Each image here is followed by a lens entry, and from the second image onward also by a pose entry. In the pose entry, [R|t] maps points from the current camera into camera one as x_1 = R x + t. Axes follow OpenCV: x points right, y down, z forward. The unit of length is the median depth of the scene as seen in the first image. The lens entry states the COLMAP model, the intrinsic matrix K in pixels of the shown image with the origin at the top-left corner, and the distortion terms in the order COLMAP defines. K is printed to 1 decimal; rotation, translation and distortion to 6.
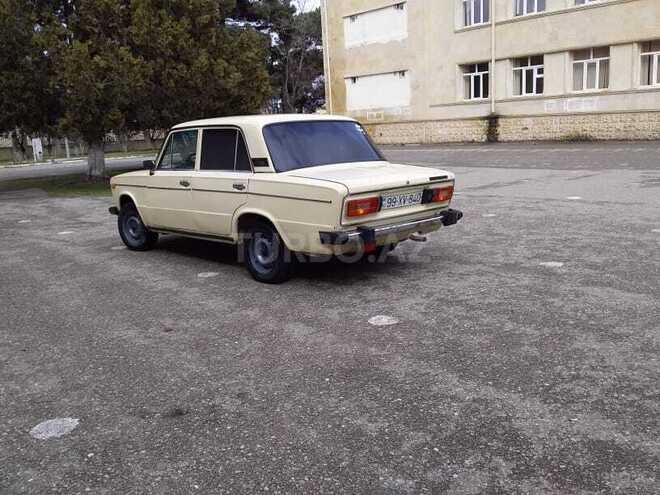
lens RADIAL K [[612.4, 0, 330.7], [0, 612.4, 226.2], [0, 0, 1]] dist [0.072044, -0.171205]
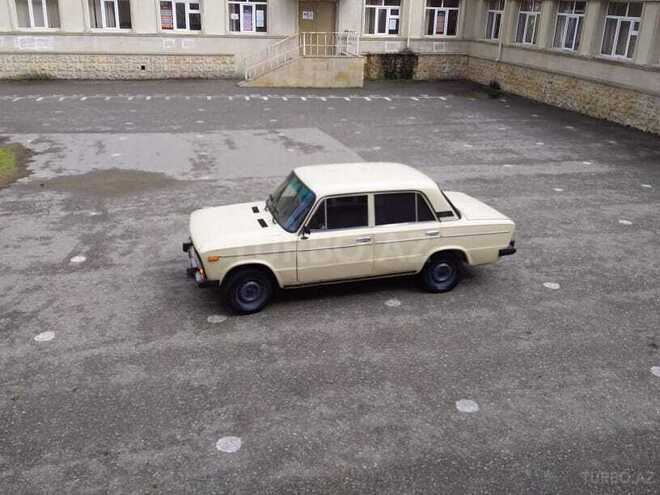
lens RADIAL K [[621.9, 0, 331.8], [0, 621.9, 210.8], [0, 0, 1]] dist [0.078042, -0.189686]
pose [[0.450137, -0.222437, 0.864811, -0.308840], [0.098662, 0.974937, 0.199408, -0.088531], [-0.887492, -0.004437, 0.460801, 0.112931]]
